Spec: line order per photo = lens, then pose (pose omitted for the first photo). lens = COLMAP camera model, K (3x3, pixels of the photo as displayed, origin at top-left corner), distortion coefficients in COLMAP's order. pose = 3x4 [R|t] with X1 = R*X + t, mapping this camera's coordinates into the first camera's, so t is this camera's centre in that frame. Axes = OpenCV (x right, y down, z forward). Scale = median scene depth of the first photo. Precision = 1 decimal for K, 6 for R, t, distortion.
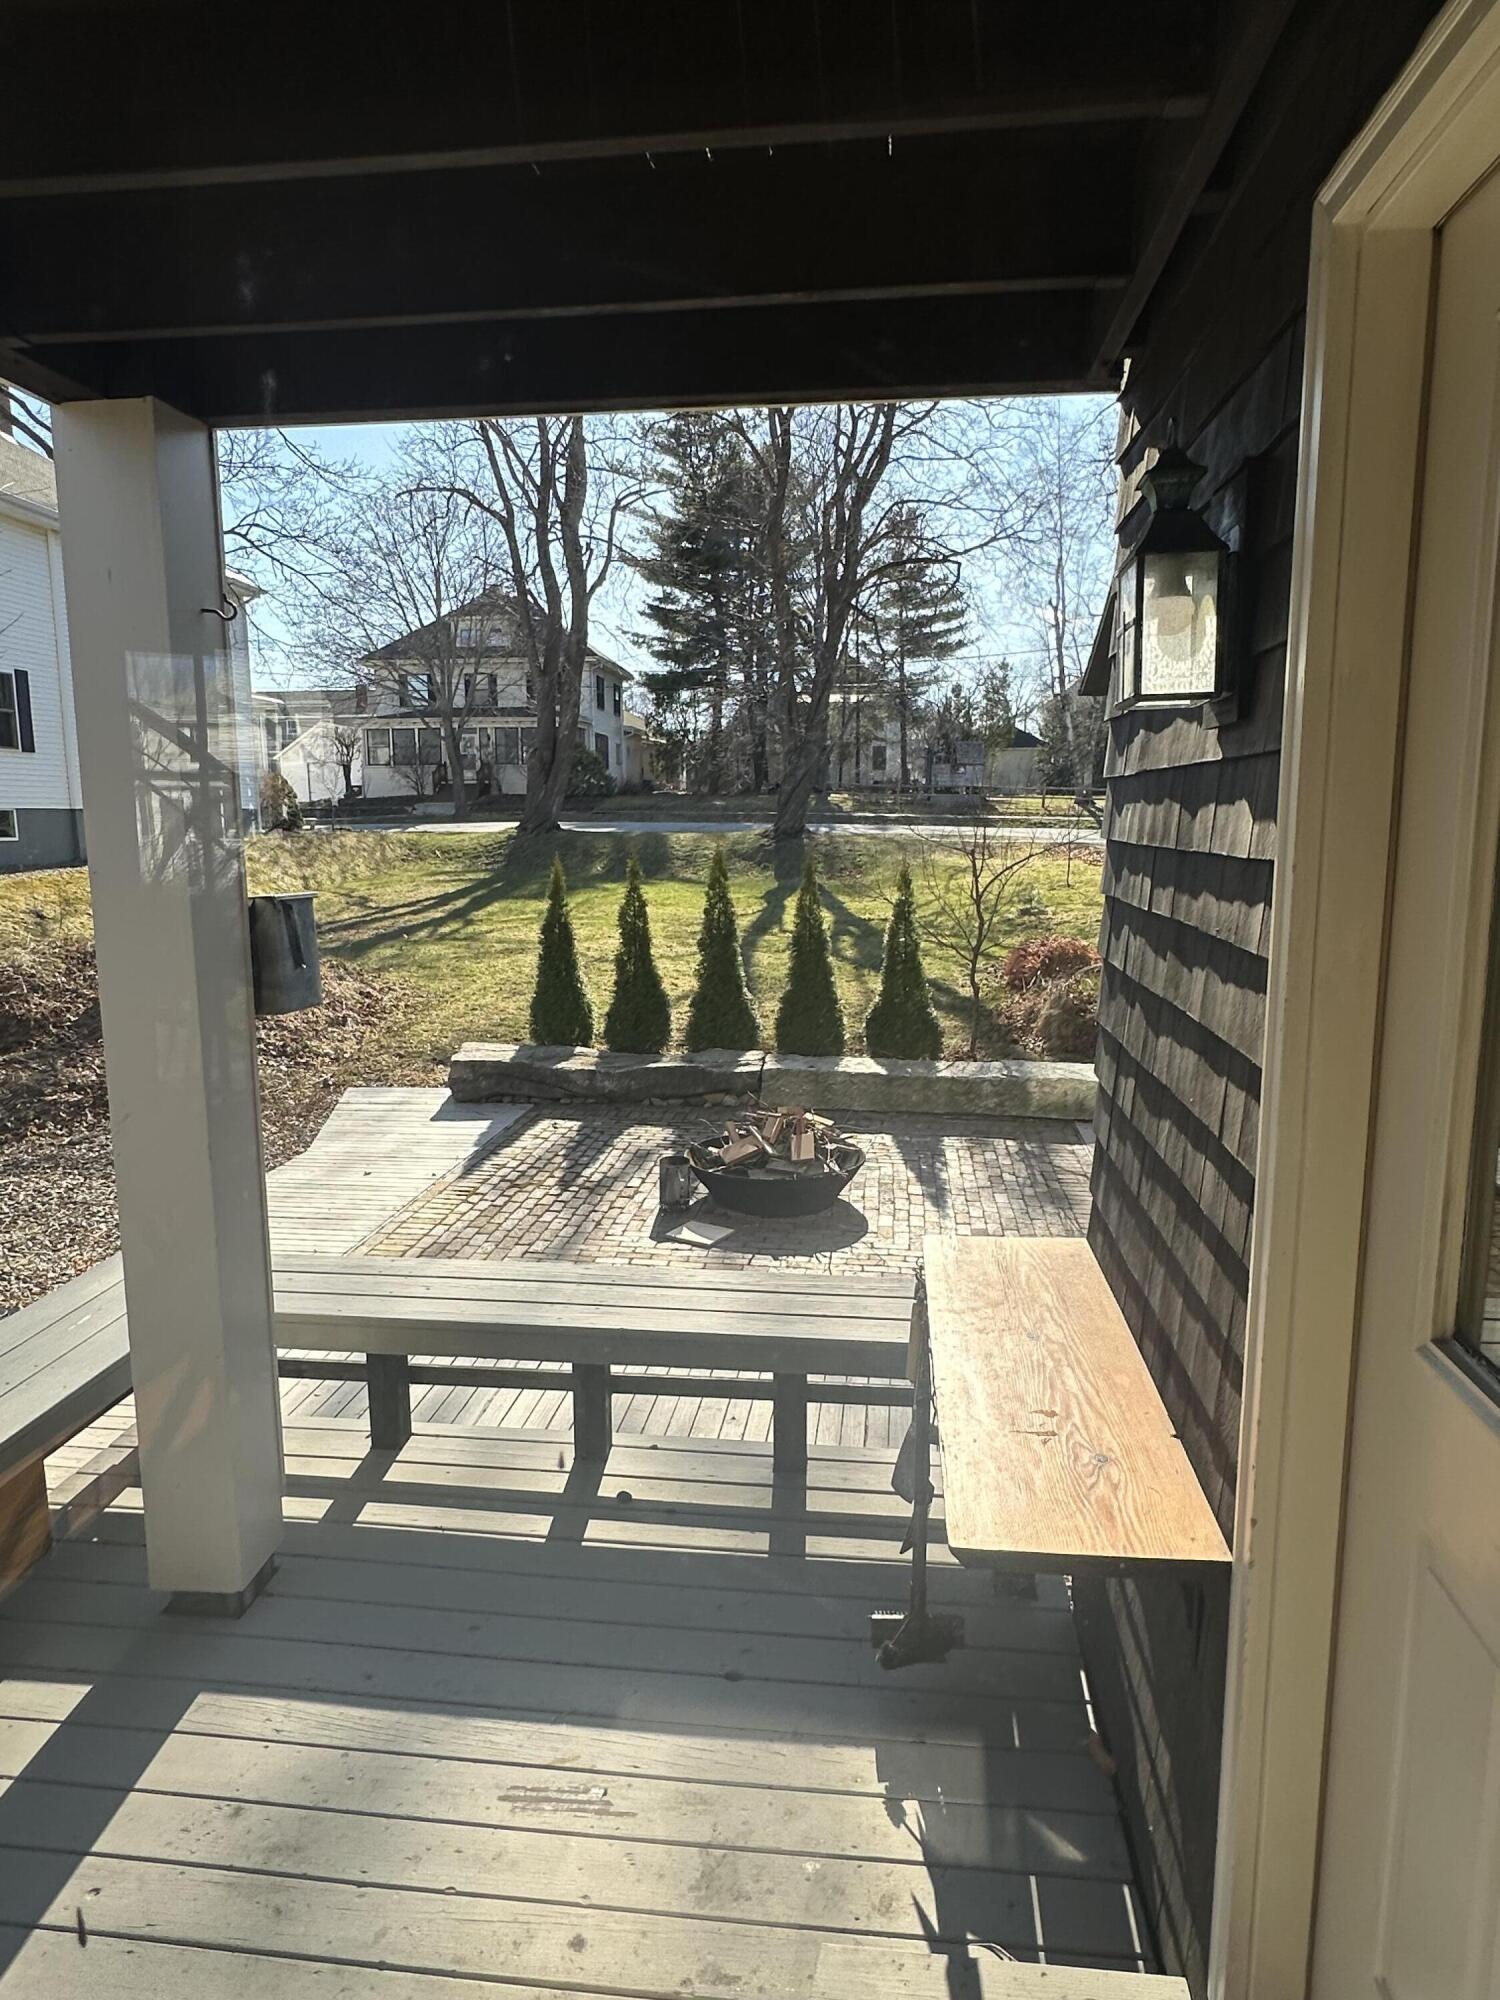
lens RADIAL K [[1260.9, 0, 755.5], [0, 1260.9, 1013.1], [0, 0, 1]] dist [0.000284, 0.000074]
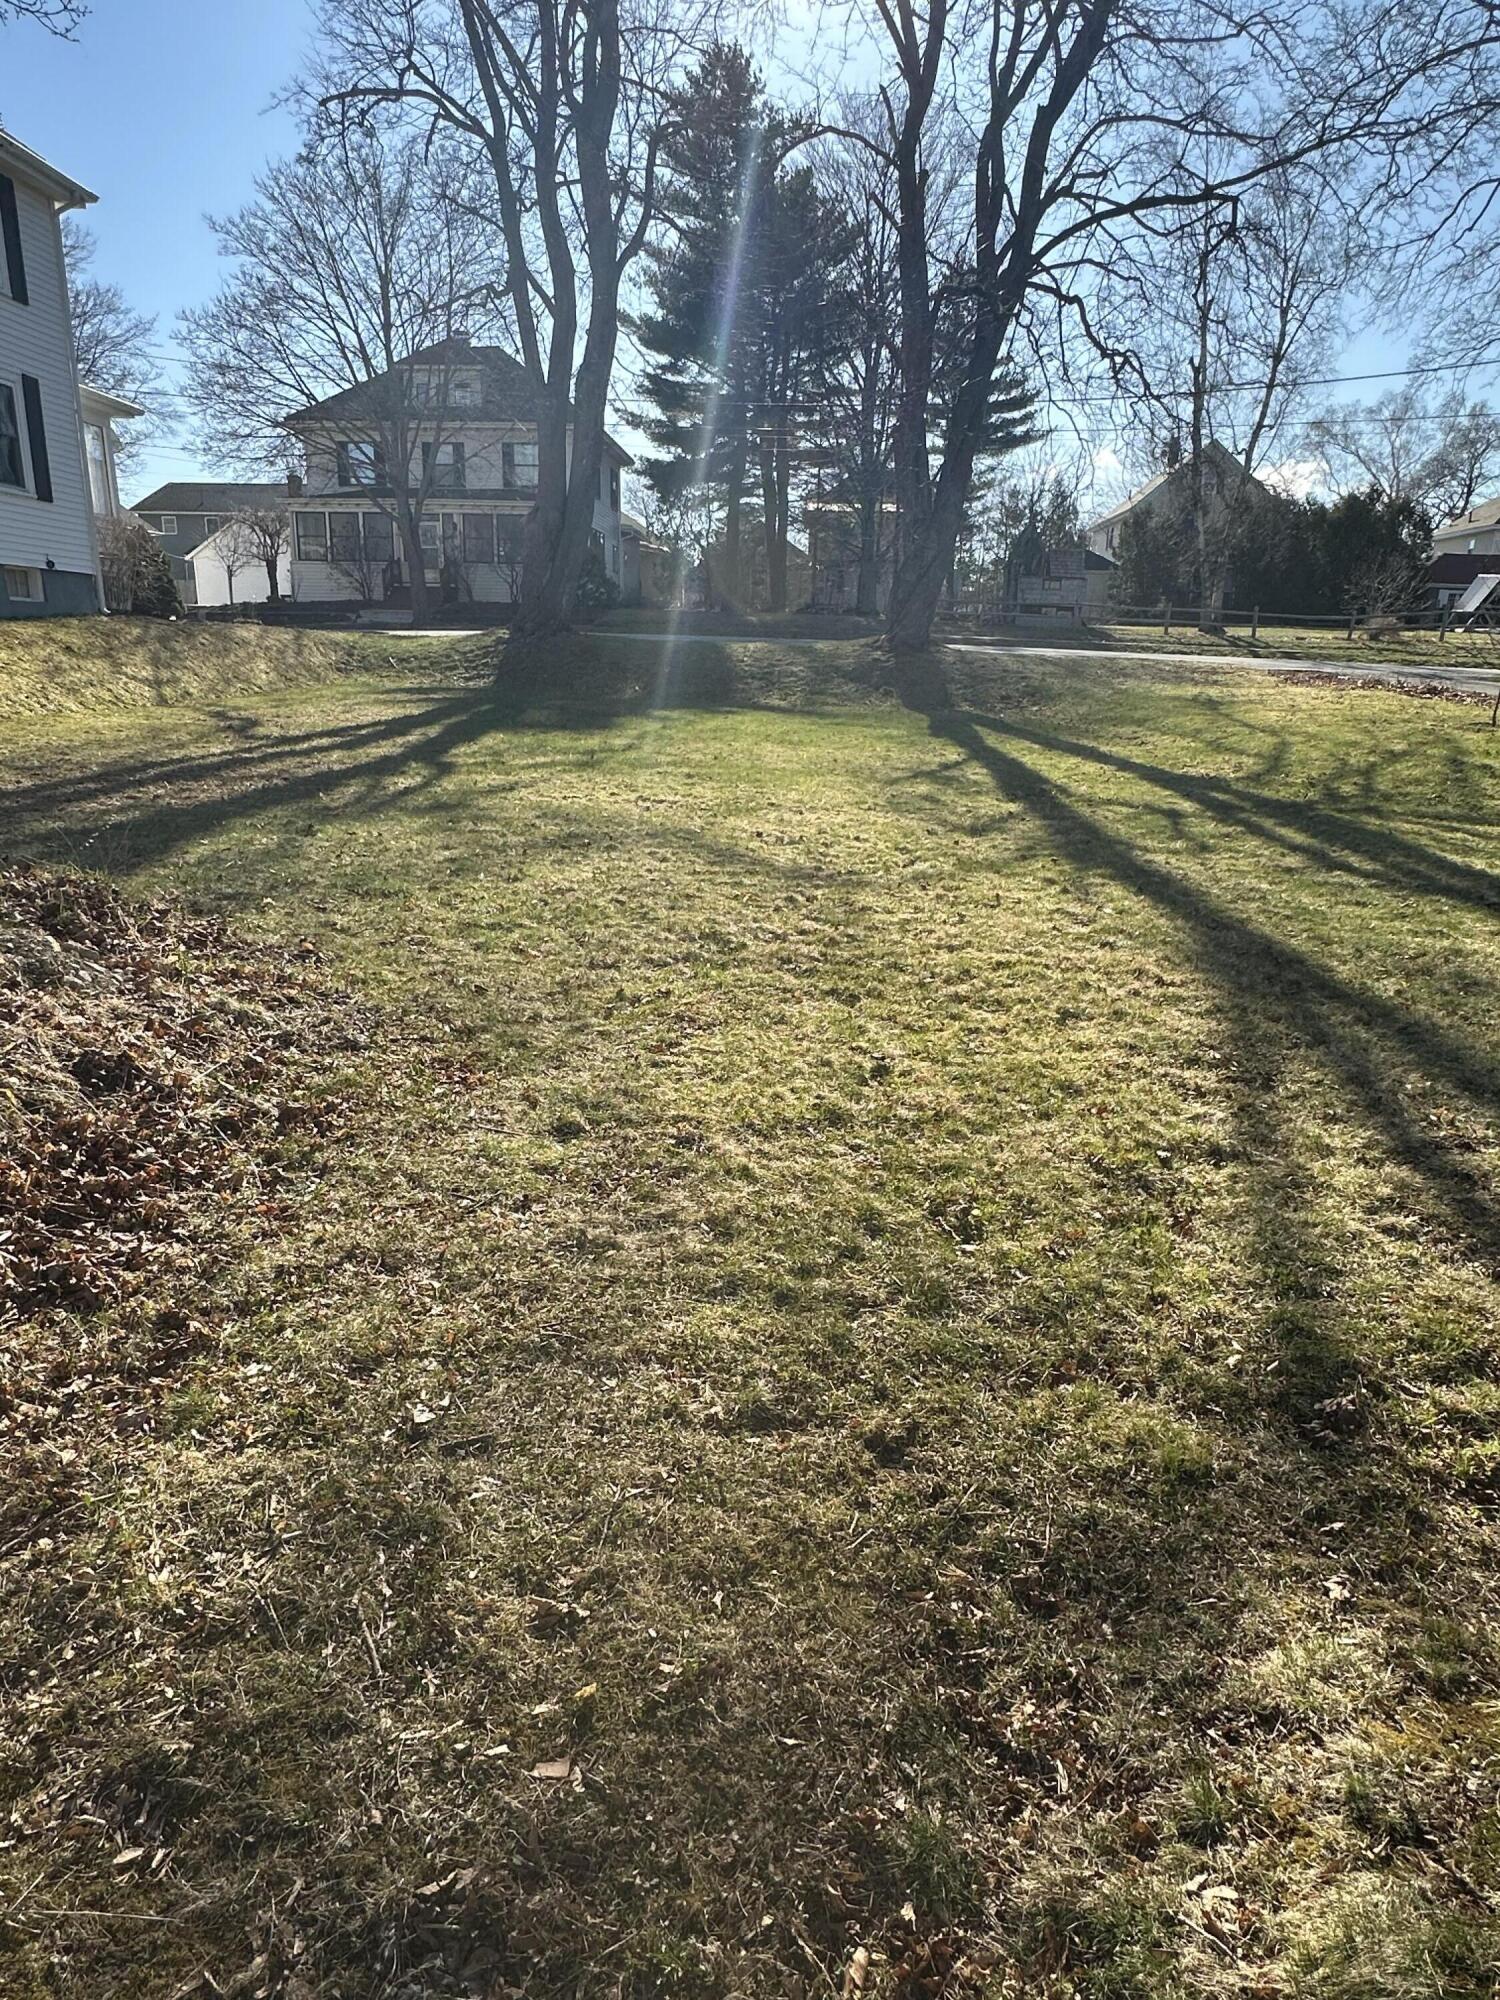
lens RADIAL K [[1260.9, 0, 734.5], [0, 1260.9, 986.4], [0, 0, 1]] dist [0.000284, 0.000074]
pose [[0.999643, 0.017858, 0.019880, -0.050637], [-0.019668, 0.995293, 0.094899, -0.014430], [-0.018092, -0.095256, 0.995288, 0.201376]]
